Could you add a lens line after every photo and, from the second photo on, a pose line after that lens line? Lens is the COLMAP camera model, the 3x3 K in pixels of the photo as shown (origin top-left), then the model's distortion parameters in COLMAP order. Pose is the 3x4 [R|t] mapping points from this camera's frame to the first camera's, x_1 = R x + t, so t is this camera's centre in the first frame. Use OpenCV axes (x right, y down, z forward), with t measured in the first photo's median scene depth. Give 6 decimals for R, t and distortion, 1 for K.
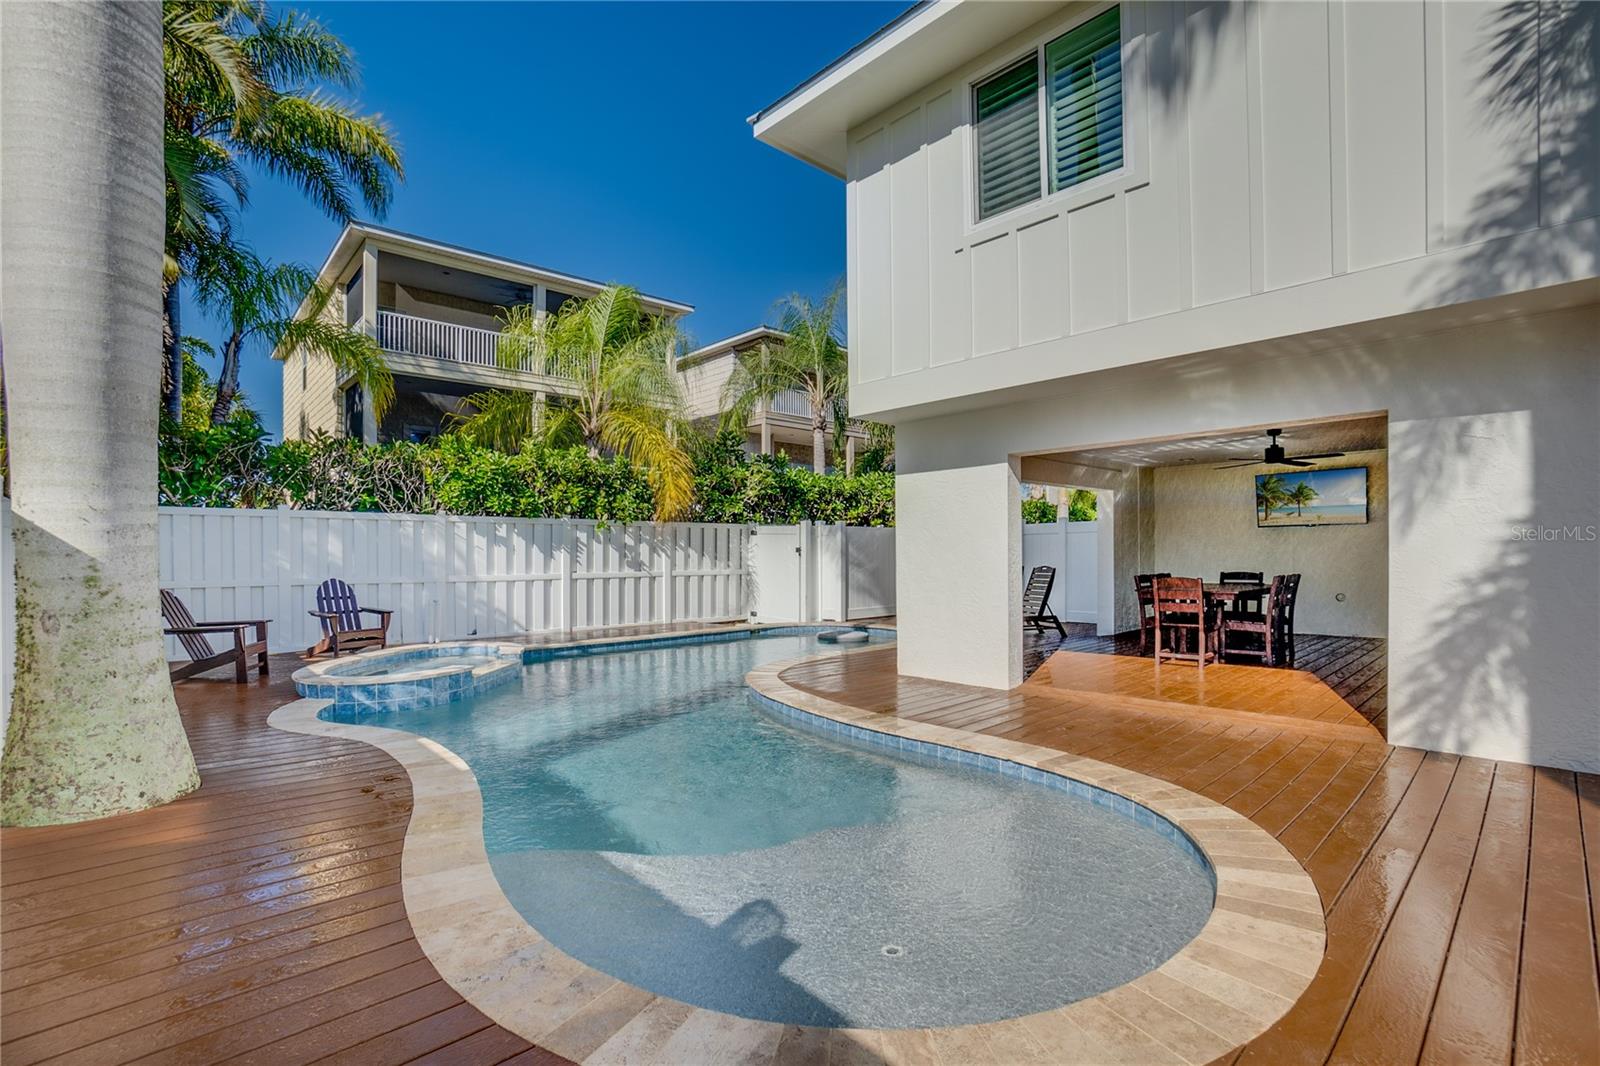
lens RADIAL K [[722.7, 0, 797.4], [0, 722.7, 559.7], [0, 0, 1]] dist [-0.054836, 0.000316]
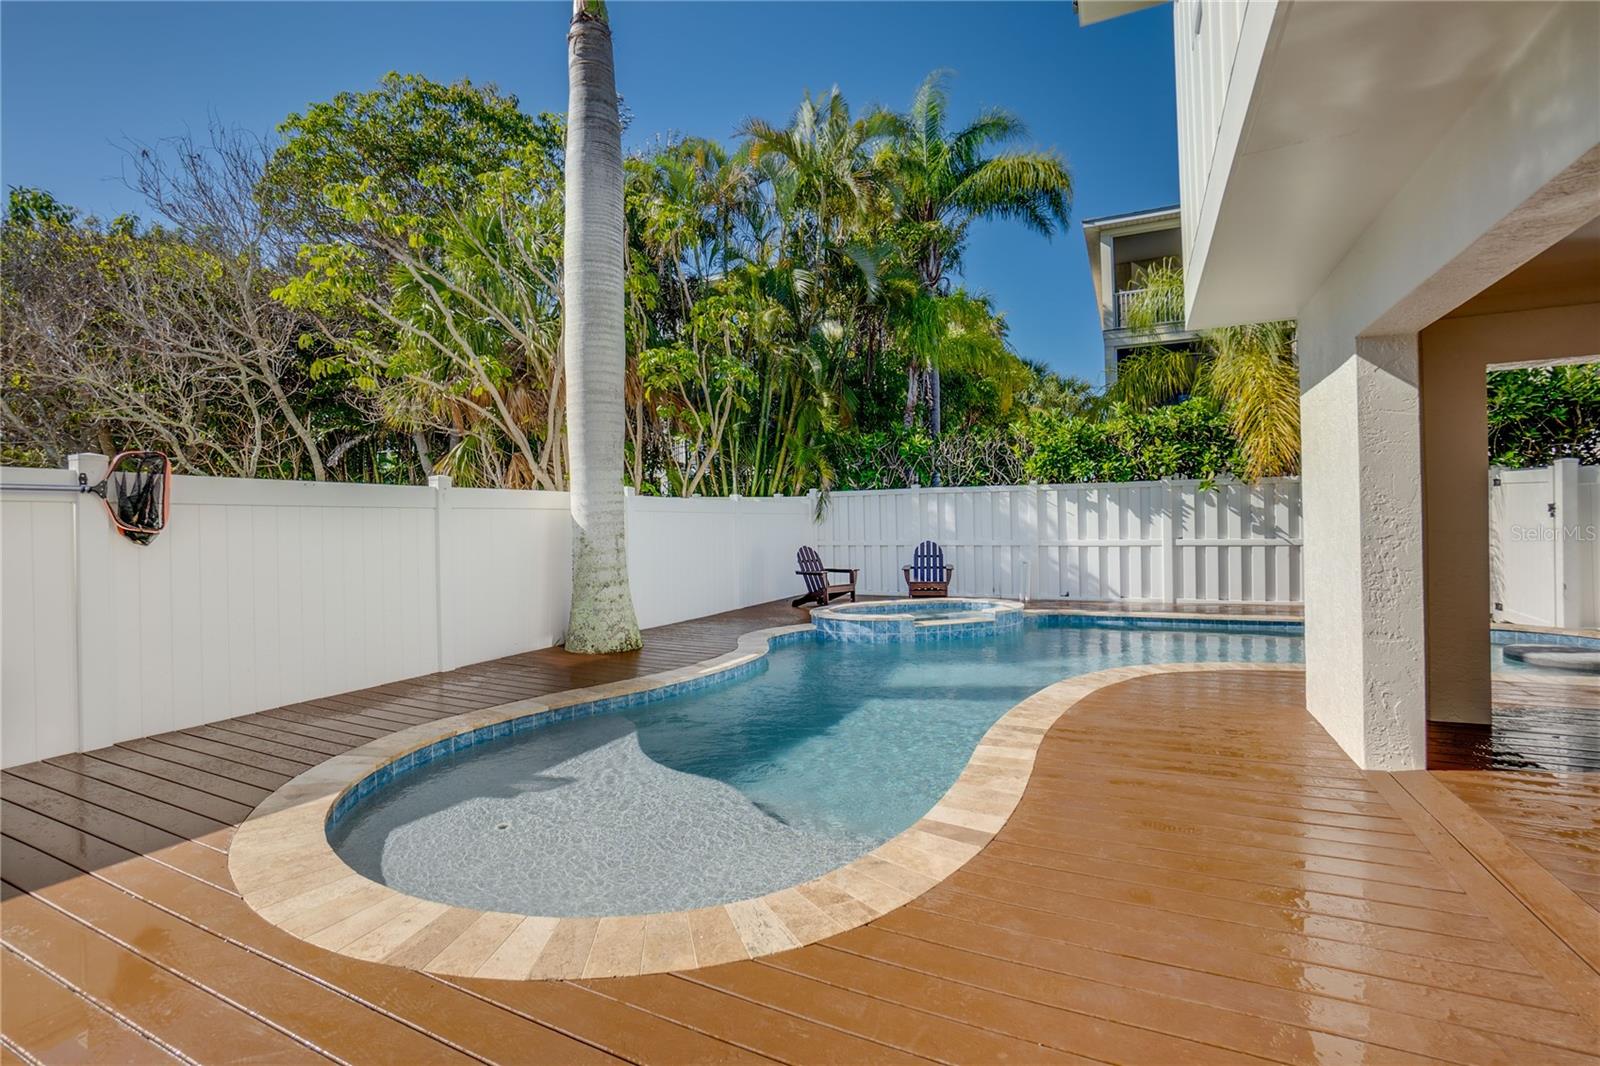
lens RADIAL K [[714.6, 0, 793.6], [0, 714.6, 515.7], [0, 0, 1]] dist [-0.051178, 0.000928]
pose [[0.361063, -0.012497, -0.932458, 0.363799], [0.004709, 0.999922, -0.011577, -0.003957], [0.932529, -0.000211, 0.361094, 0.240251]]
